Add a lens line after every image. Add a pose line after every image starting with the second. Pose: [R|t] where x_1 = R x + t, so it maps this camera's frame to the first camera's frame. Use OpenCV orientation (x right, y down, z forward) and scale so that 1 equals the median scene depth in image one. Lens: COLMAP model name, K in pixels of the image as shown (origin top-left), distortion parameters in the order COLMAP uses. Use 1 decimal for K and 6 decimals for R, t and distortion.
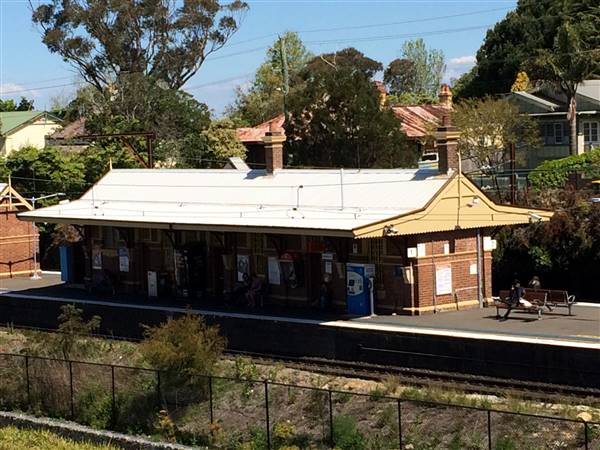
lens RADIAL K [[1689.2, 0, 301.1], [0, 1689.2, 225.1], [0, 0, 1]] dist [-0.018201, 0.000000]
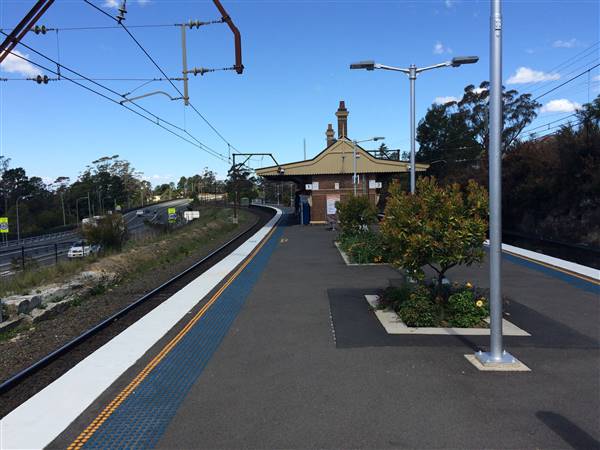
lens RADIAL K [[505.9, 0, 300.4], [0, 505.9, 229.7], [0, 0, 1]] dist [0.045620, -0.024657]
pose [[0.780741, 0.063841, -0.621585, 0.348644], [-0.039514, 0.997820, 0.052851, 0.030435], [0.623604, -0.016701, 0.781562, 0.588654]]
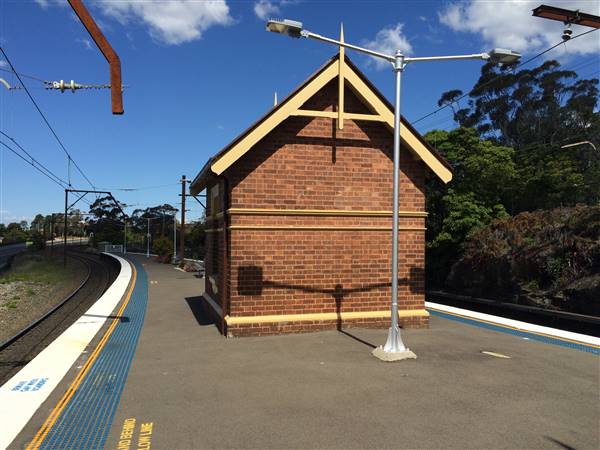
lens RADIAL K [[505.9, 0, 299.6], [0, 505.9, 223.5], [0, 0, 1]] dist [0.045620, -0.024657]
pose [[0.896988, 0.026584, -0.441254, -0.182250], [-0.061047, 0.996075, -0.064087, 0.022712], [0.437819, 0.084422, 0.895091, 1.234012]]
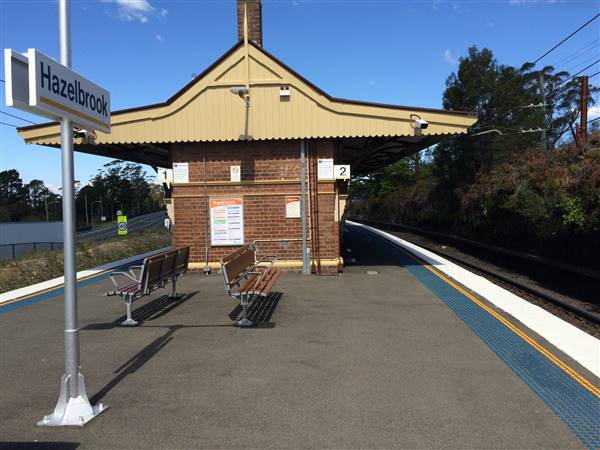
lens RADIAL K [[505.9, 0, 301.0], [0, 505.9, 225.8], [0, 0, 1]] dist [0.045620, -0.024657]
pose [[0.750564, 0.058216, -0.658228, 0.222158], [-0.045007, 0.998302, 0.036973, 0.024644], [0.659263, 0.001874, 0.751910, 0.851733]]
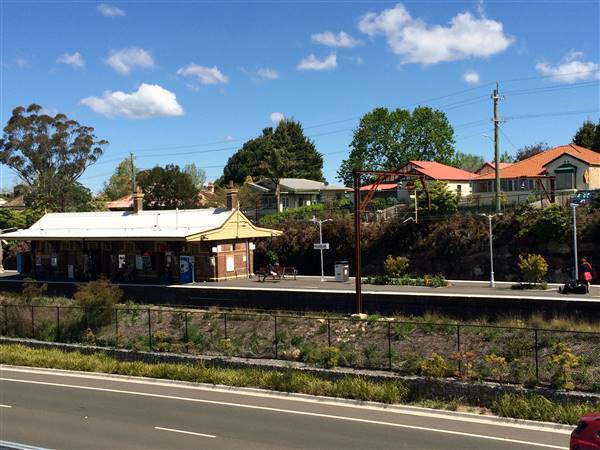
lens RADIAL K [[807.0, 0, 299.8], [0, 807.0, 223.7], [0, 0, 1]] dist [0.051249, 0.000000]
pose [[0.976179, 0.006528, 0.216870, -0.039679], [0.004475, 0.998729, -0.050204, 0.032360], [-0.216922, 0.049979, 0.974909, 0.058670]]
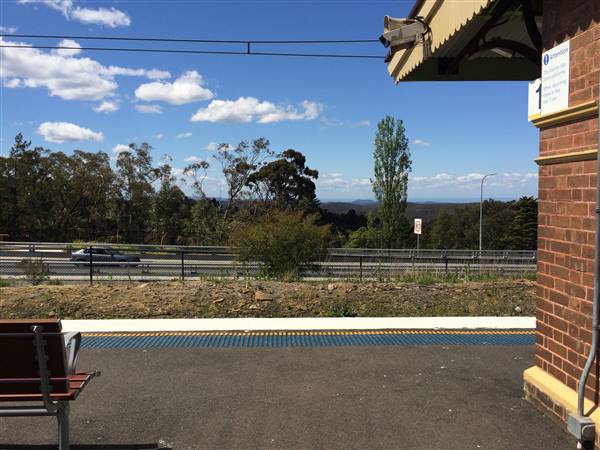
lens RADIAL K [[505.9, 0, 300.2], [0, 505.9, 222.5], [0, 0, 1]] dist [0.045620, -0.024657]
pose [[-0.573808, 0.085841, -0.814479, 0.130872], [-0.019392, 0.992789, 0.118296, 0.023644], [0.818760, 0.083673, -0.568006, 0.971039]]
